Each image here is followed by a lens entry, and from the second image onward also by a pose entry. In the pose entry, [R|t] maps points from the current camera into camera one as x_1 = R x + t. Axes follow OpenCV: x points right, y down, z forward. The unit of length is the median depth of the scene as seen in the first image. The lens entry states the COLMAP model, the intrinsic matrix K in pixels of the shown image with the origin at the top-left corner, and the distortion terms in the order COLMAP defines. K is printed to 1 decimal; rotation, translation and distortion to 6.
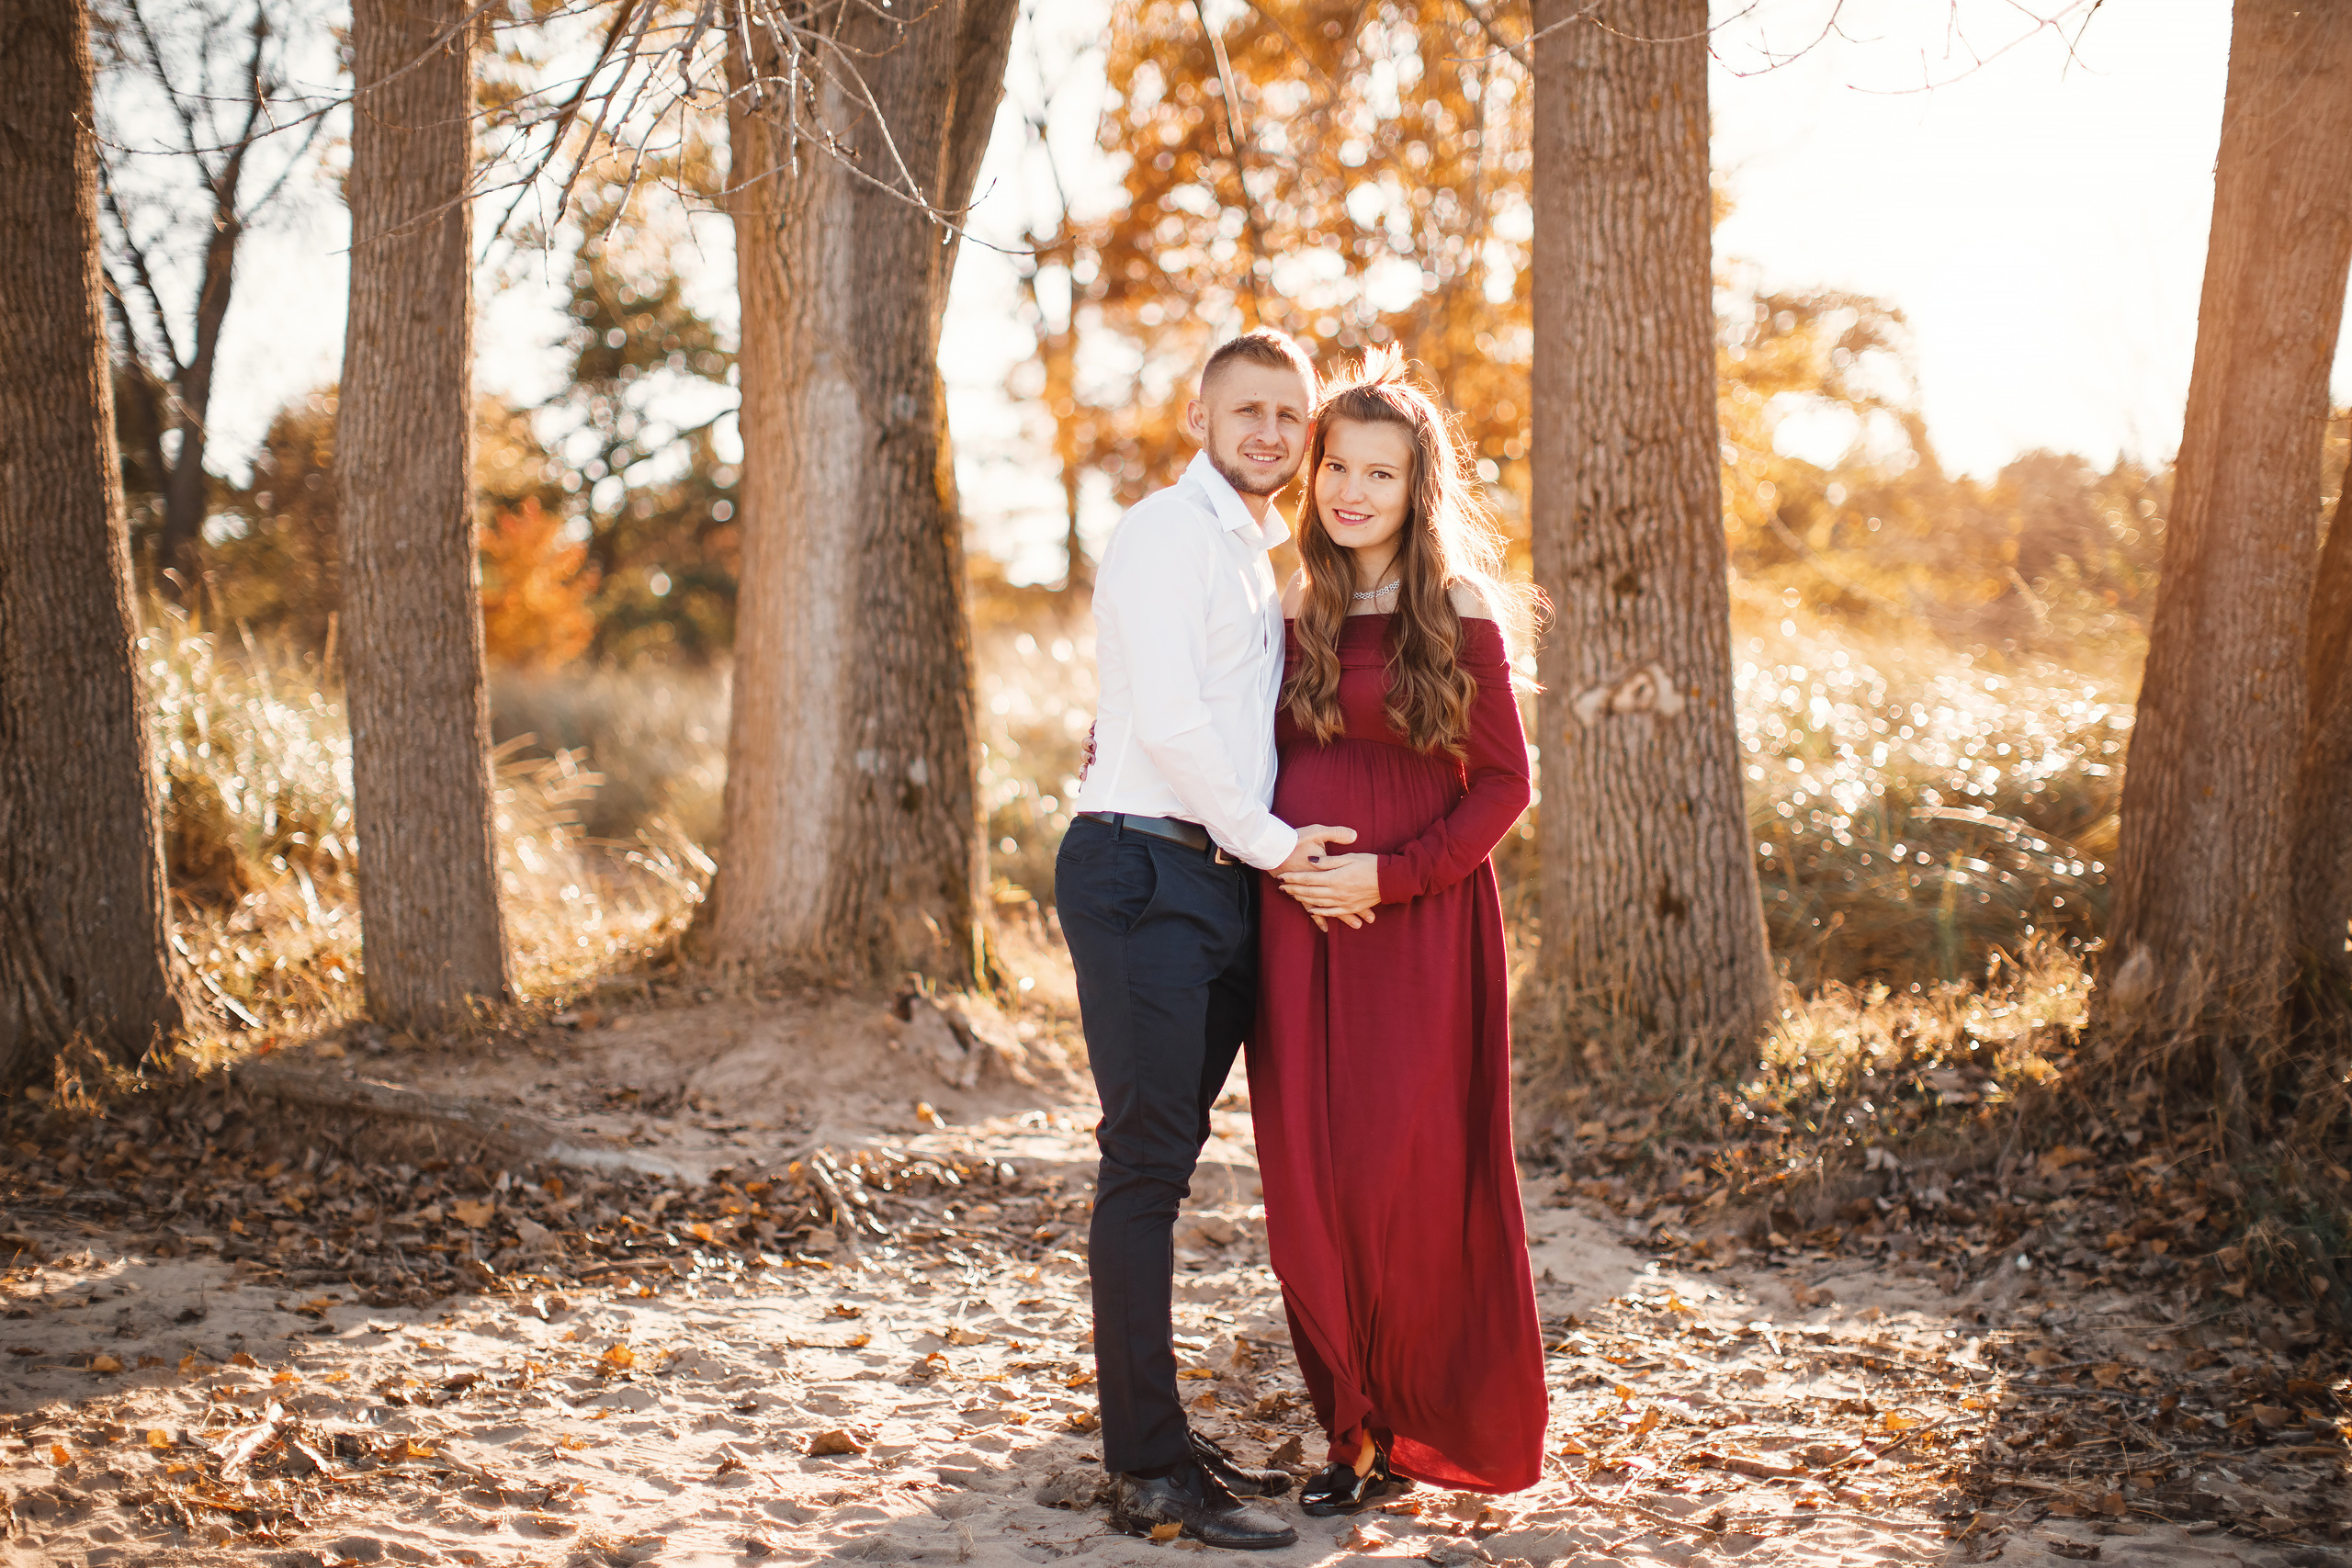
lens RADIAL K [[3436.5, 0, 1180.3], [0, 3436.5, 784.1], [0, 0, 1]] dist [-0.132189, 0.000000]
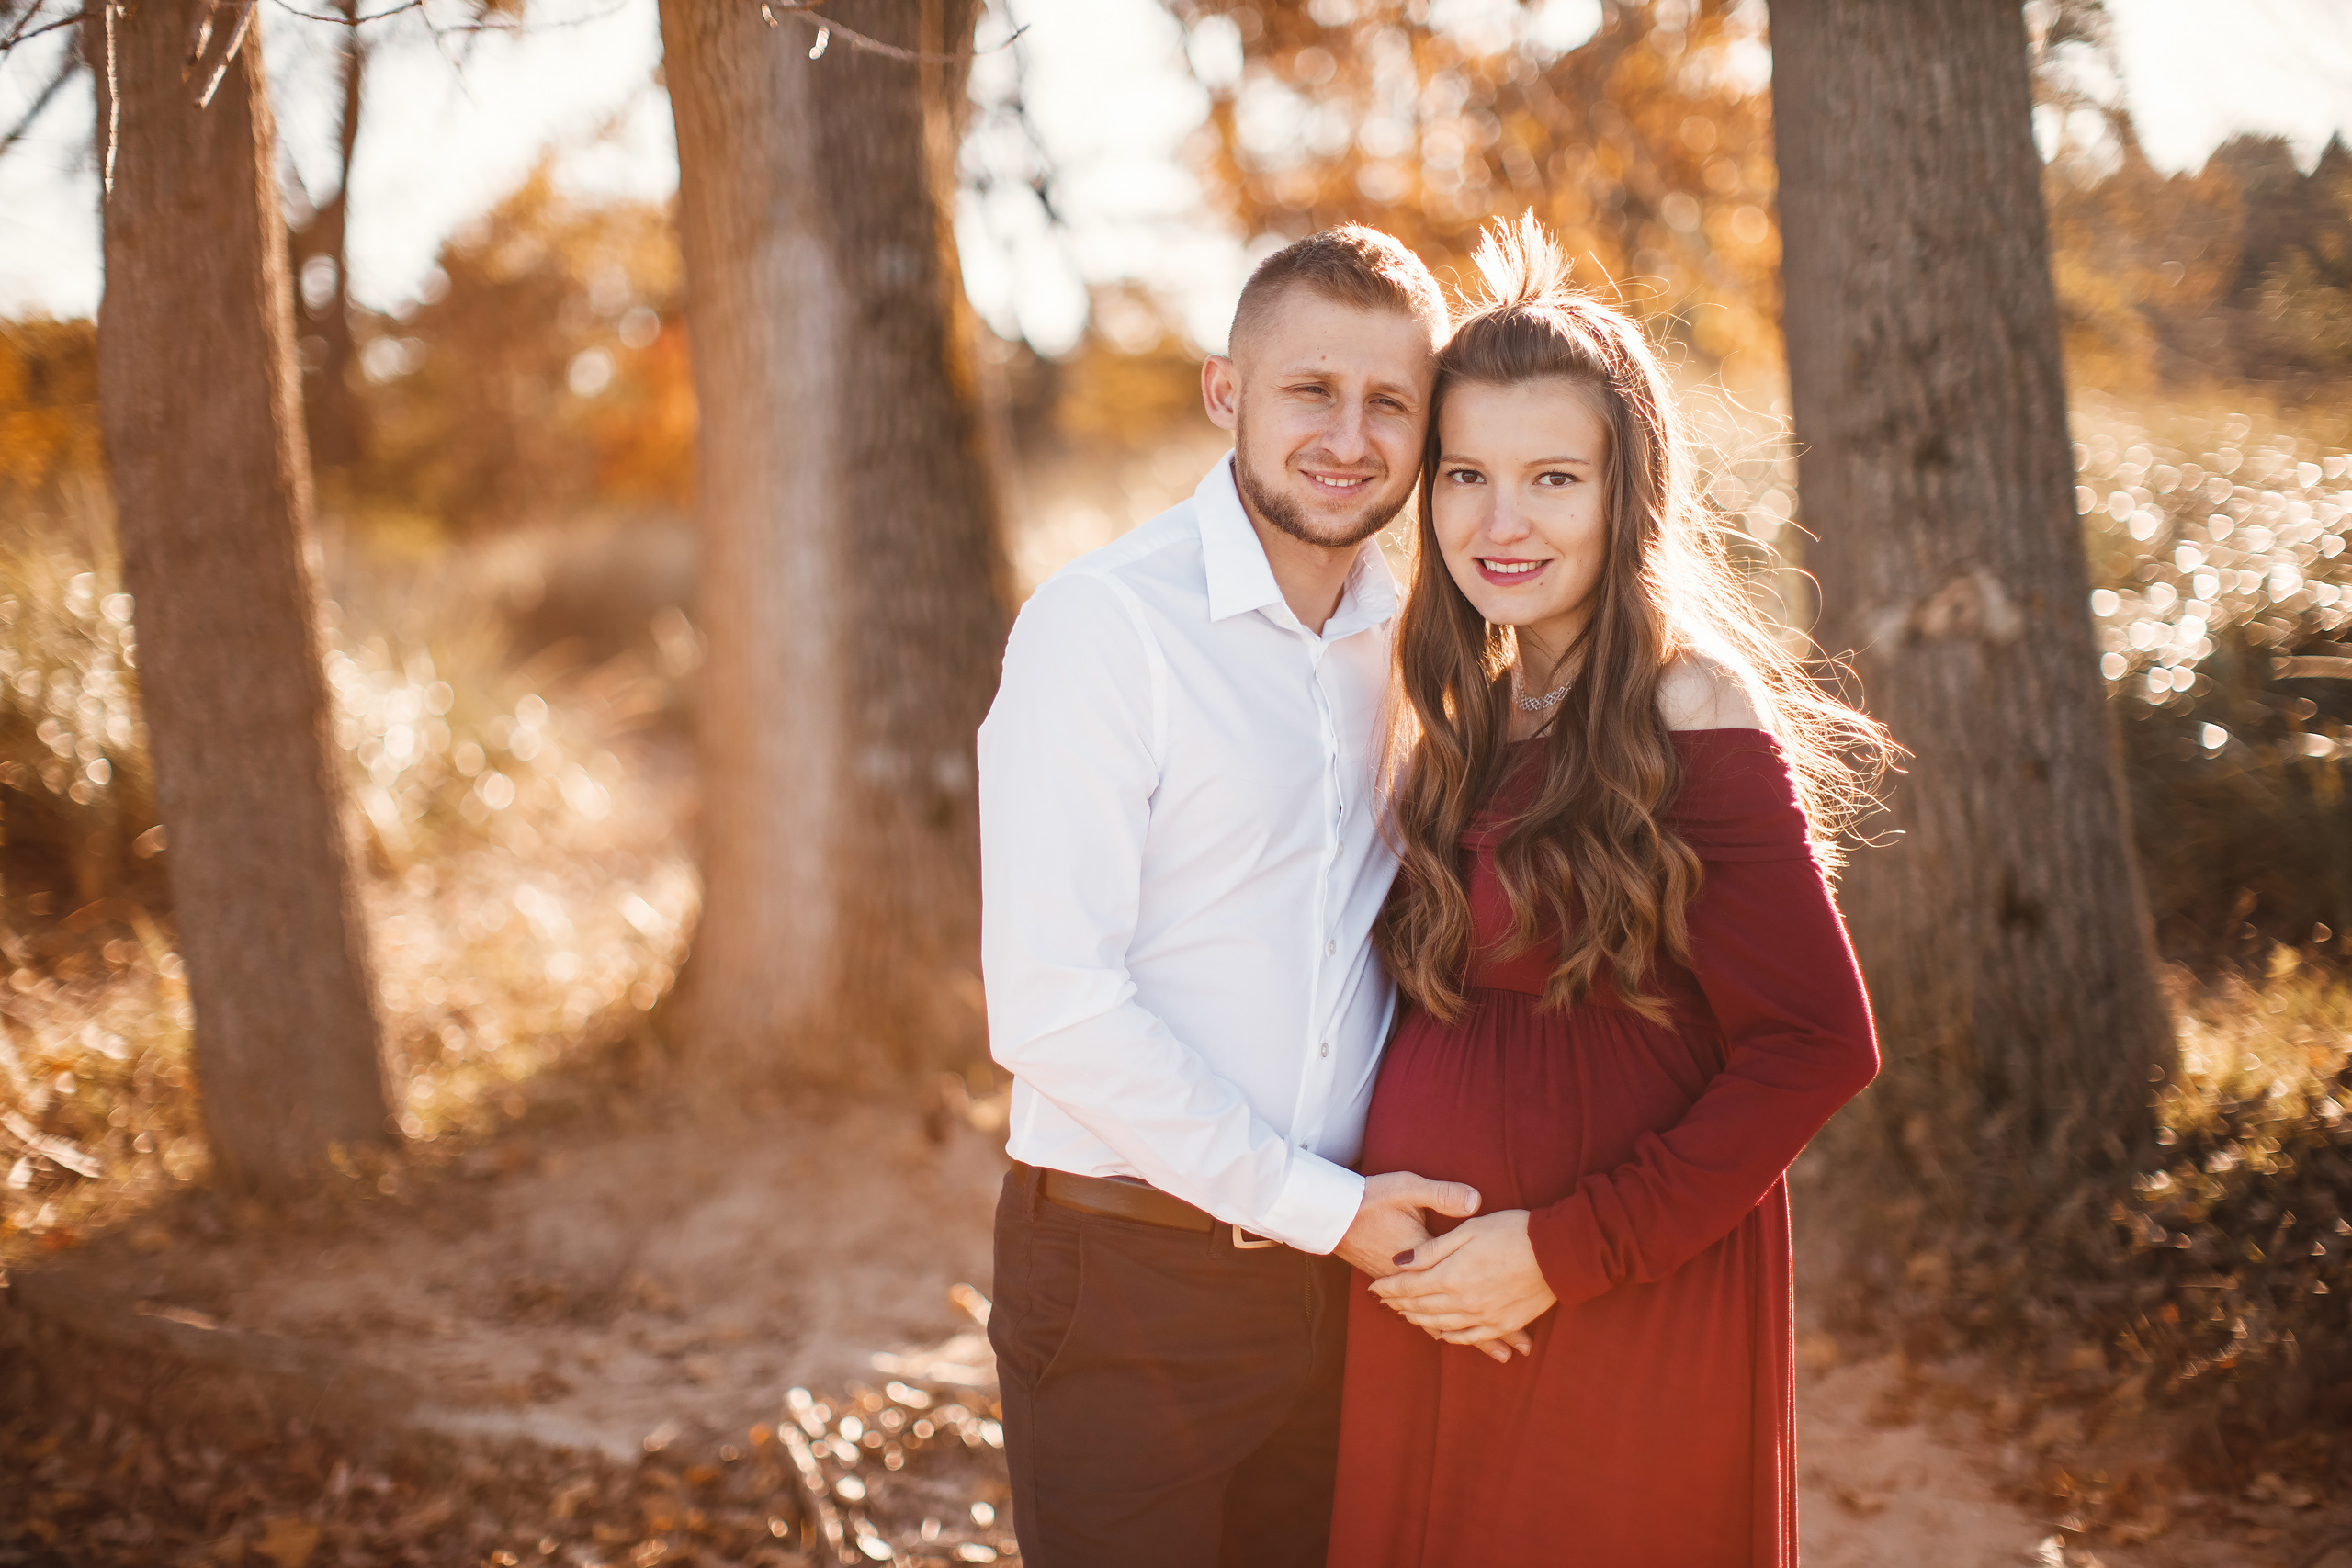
lens RADIAL K [[3436.5, 0, 1125.9], [0, 3436.5, 817.2], [0, 0, 1]] dist [-0.132189, 0.000000]
pose [[0.994538, -0.063539, -0.082806, 0.021847], [0.069905, 0.994623, 0.076403, -0.052242], [0.077506, -0.081774, 0.993633, 0.313632]]
